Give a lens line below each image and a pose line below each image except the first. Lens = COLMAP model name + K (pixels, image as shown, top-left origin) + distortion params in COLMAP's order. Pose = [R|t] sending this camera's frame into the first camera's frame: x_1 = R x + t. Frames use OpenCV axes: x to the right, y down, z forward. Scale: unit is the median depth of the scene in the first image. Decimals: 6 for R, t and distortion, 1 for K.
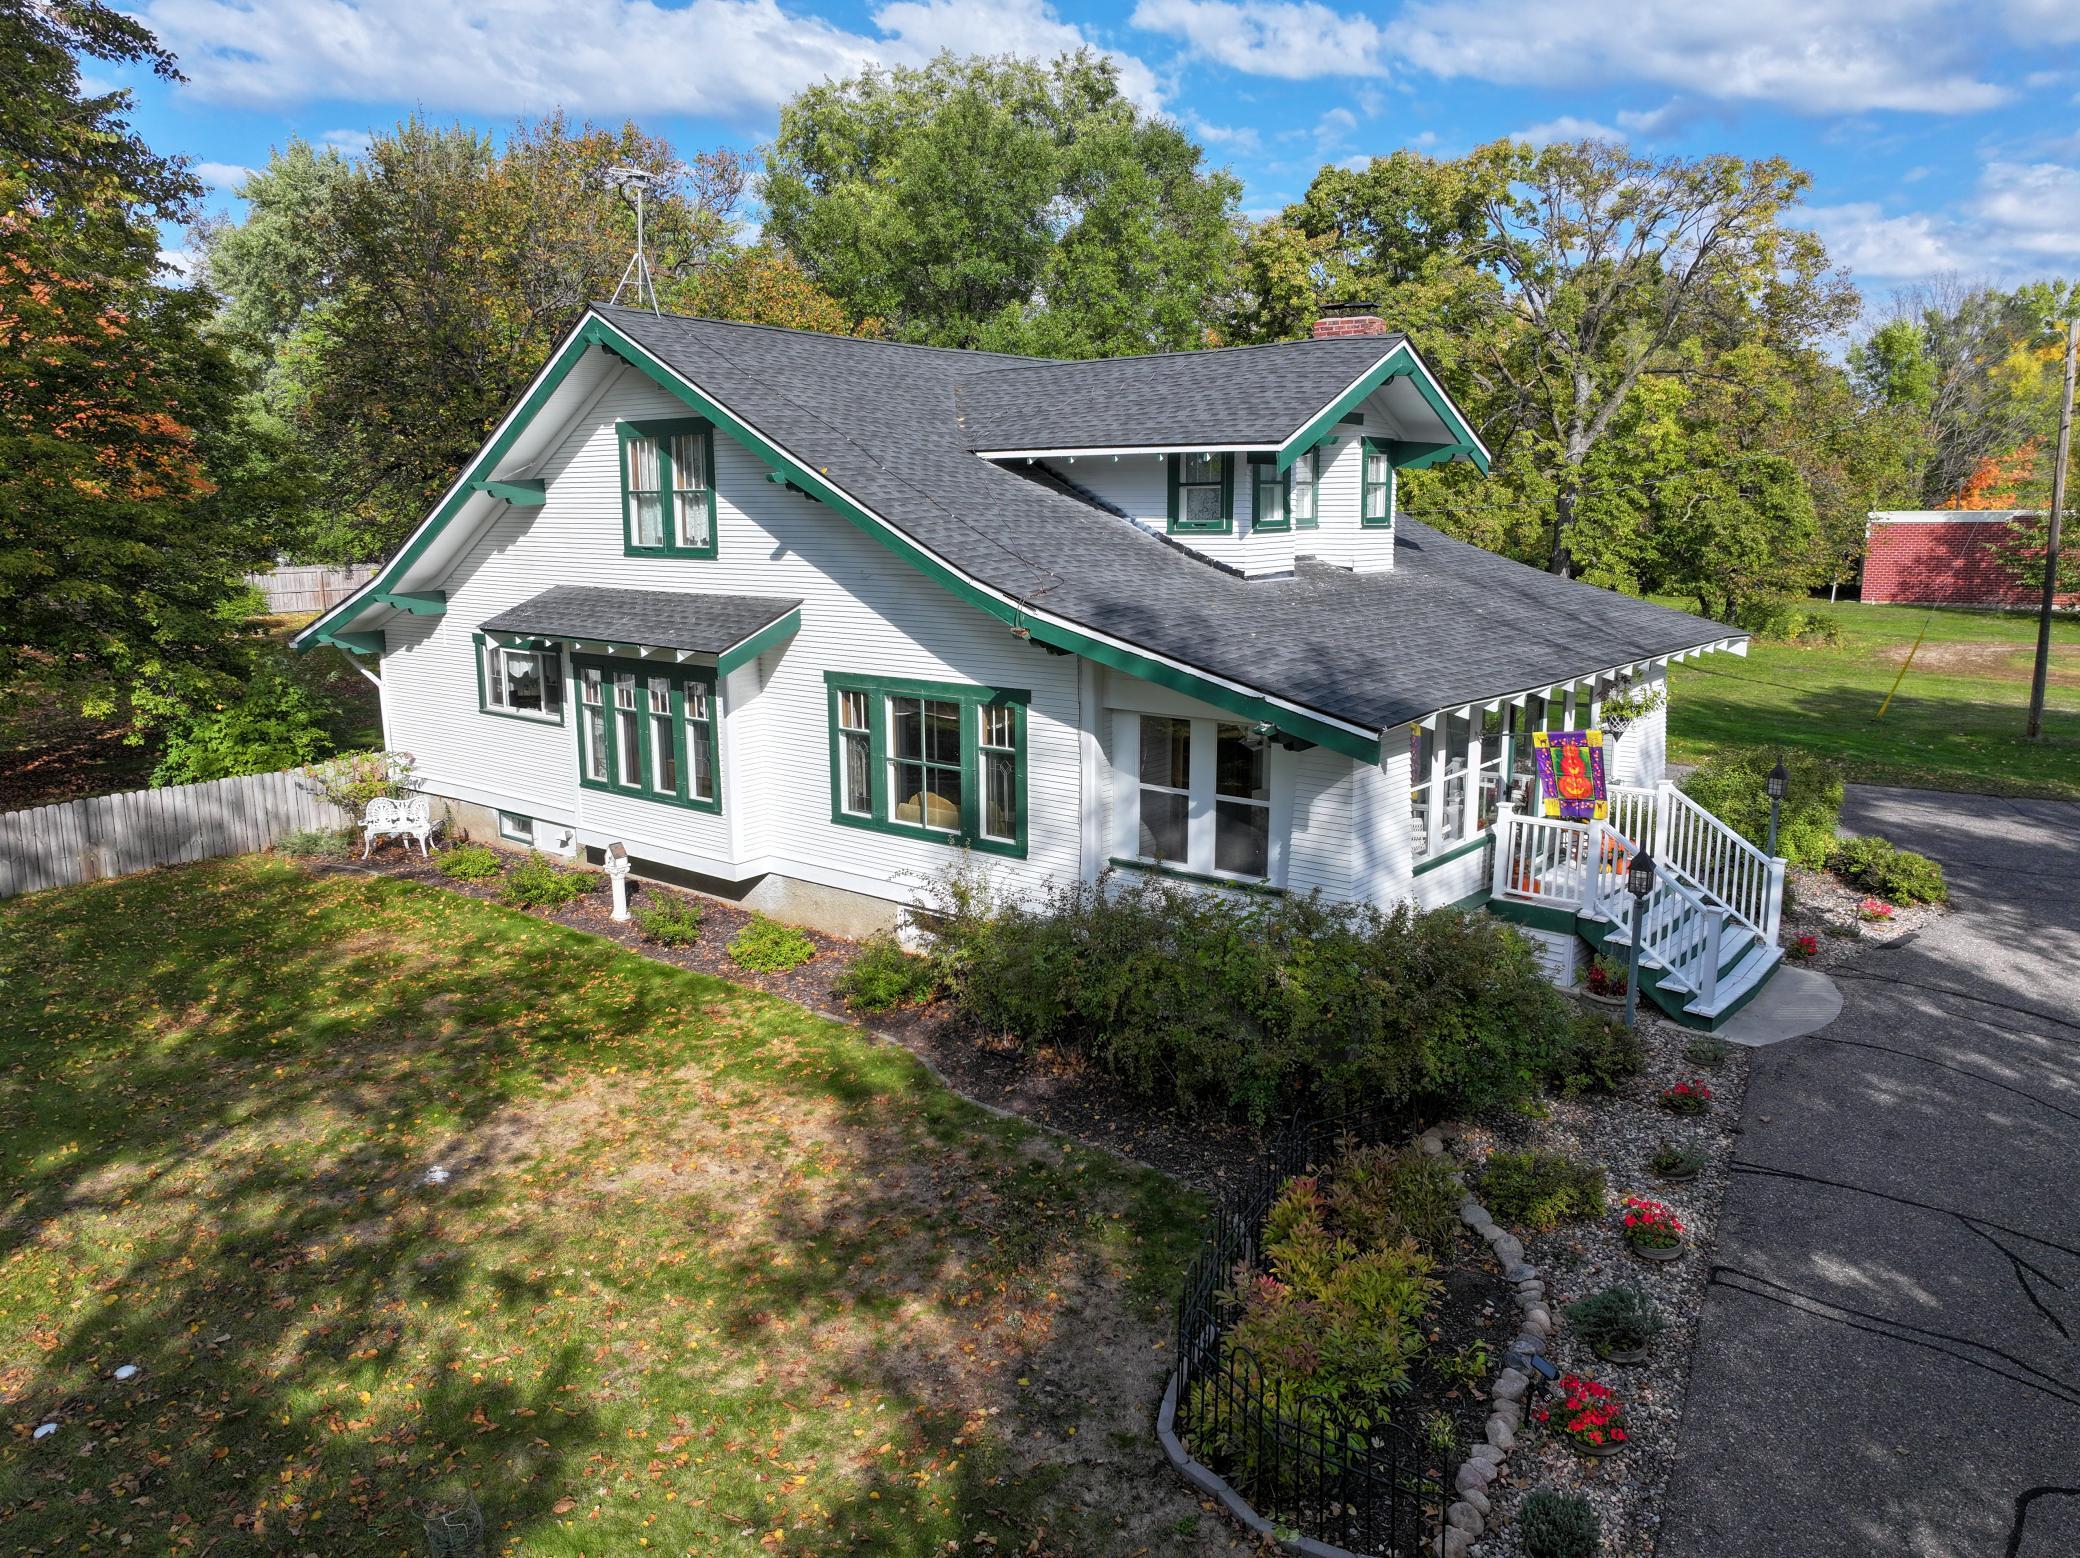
lens RADIAL K [[1452.6, 0, 1040.0], [0, 1452.6, 779.0], [0, 0, 1]] dist [0.001438, 0.003381]
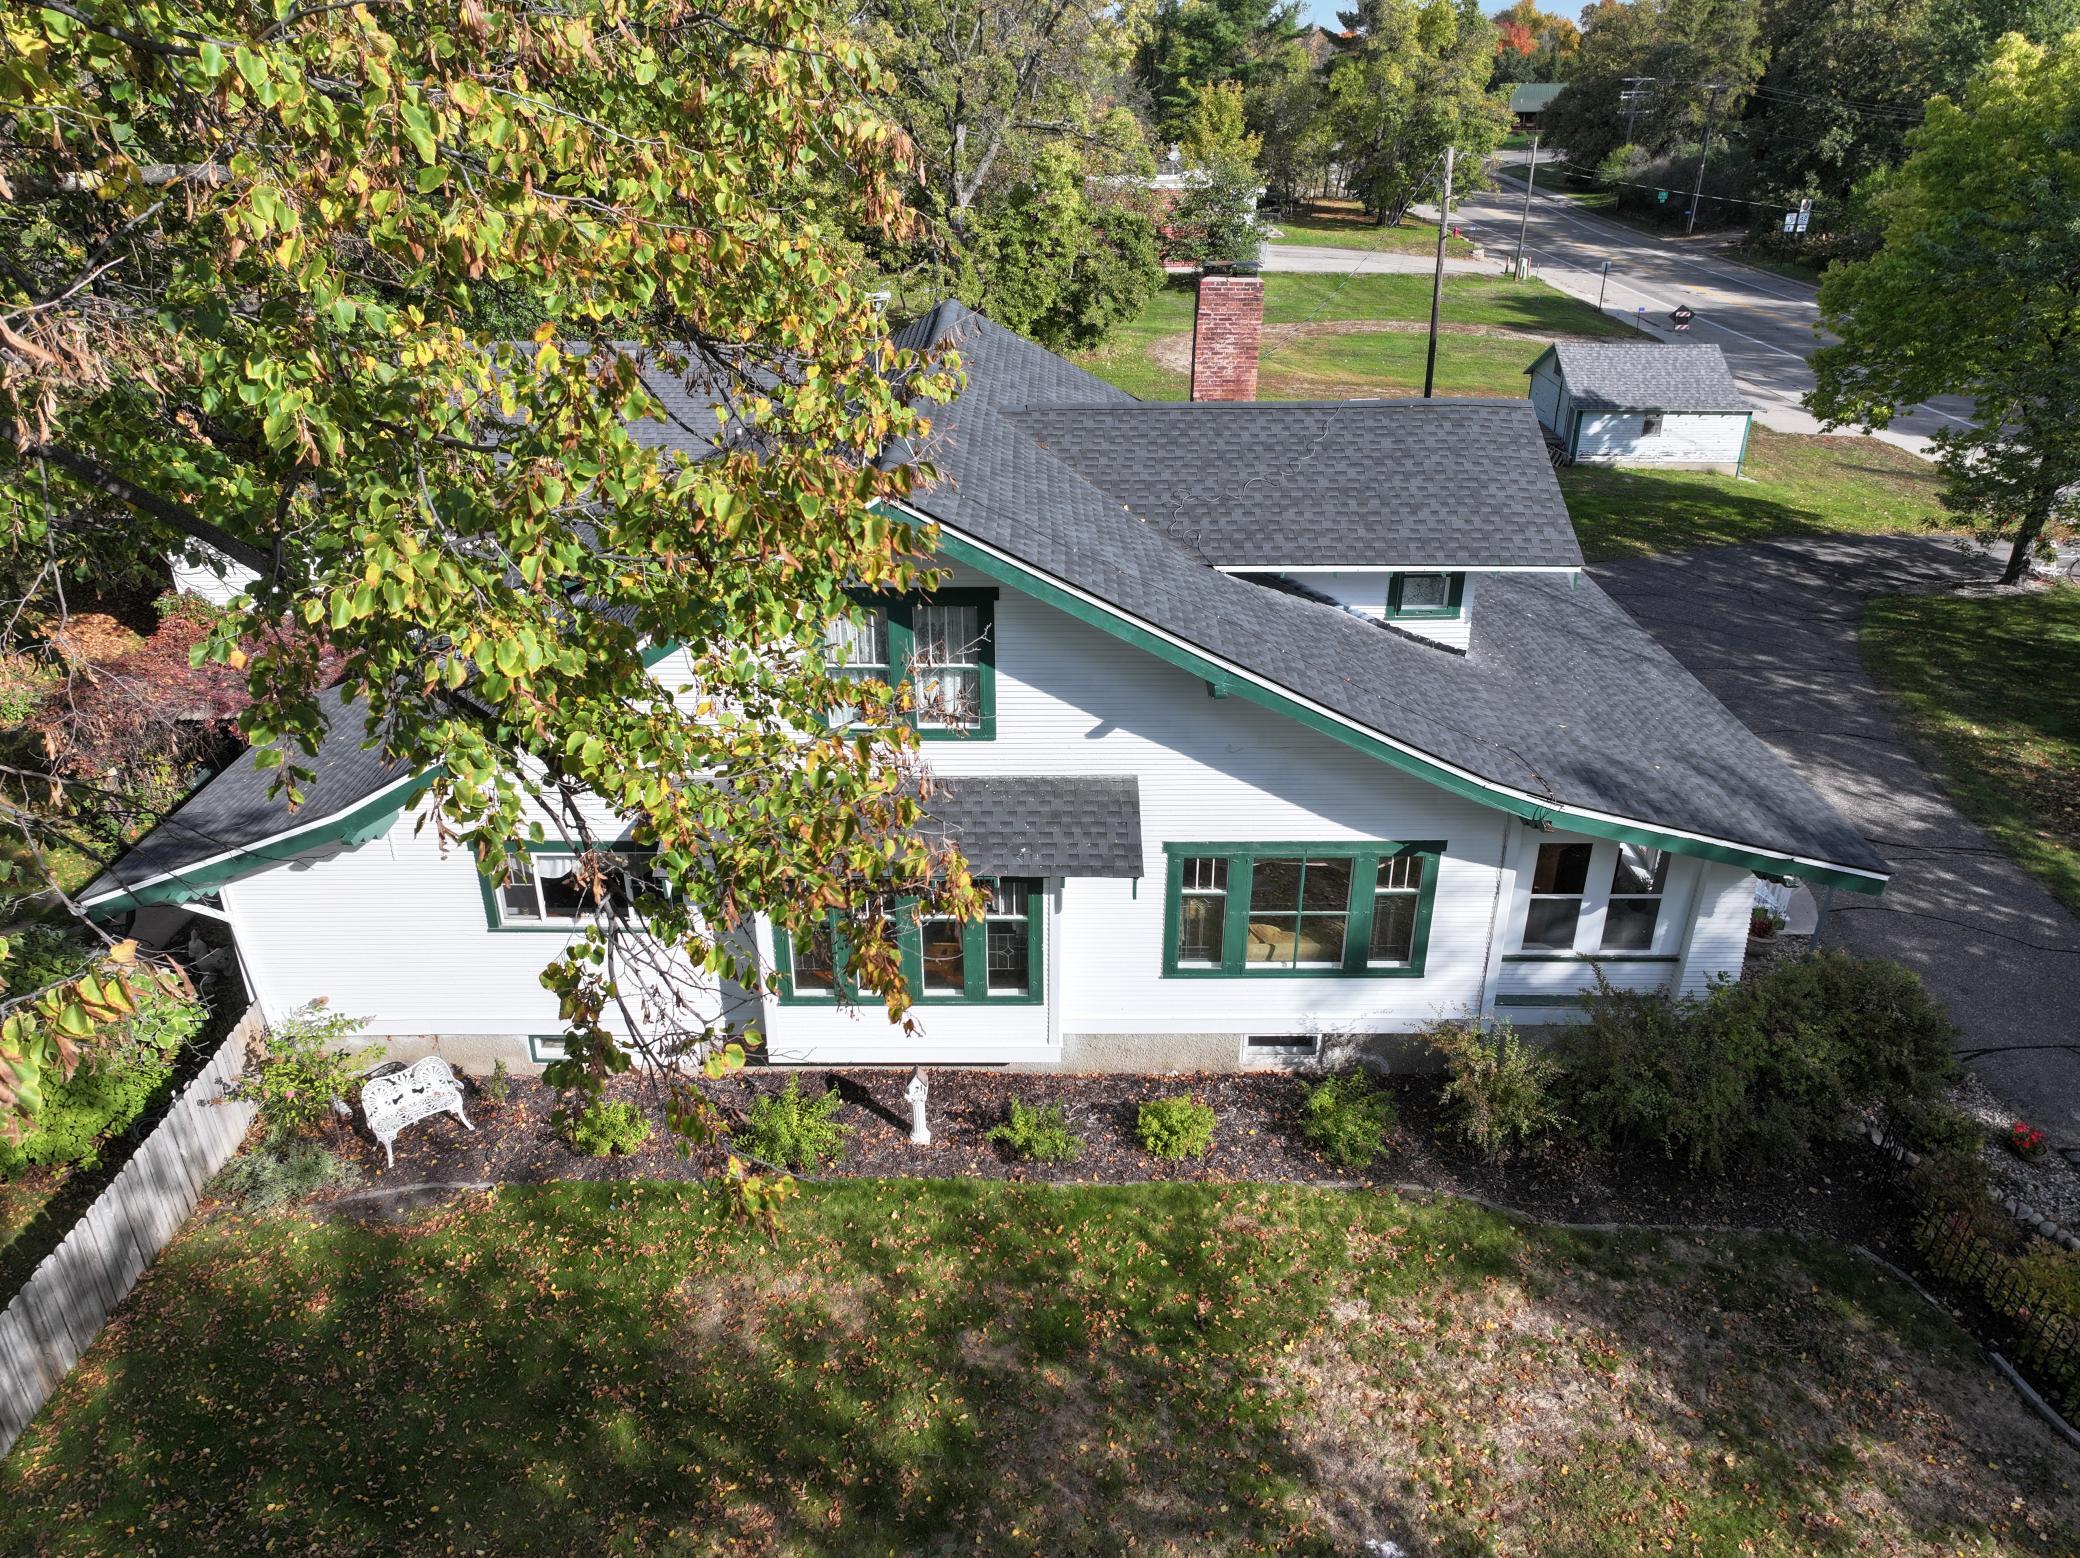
lens RADIAL K [[1452.6, 0, 1040.0], [0, 1452.6, 779.0], [0, 0, 1]] dist [0.001438, 0.003381]
pose [[0.777817, -0.278342, 0.563495, -0.738131], [0.117560, 0.945194, 0.304611, -0.413603], [-0.617399, -0.170687, 0.767910, 0.331852]]
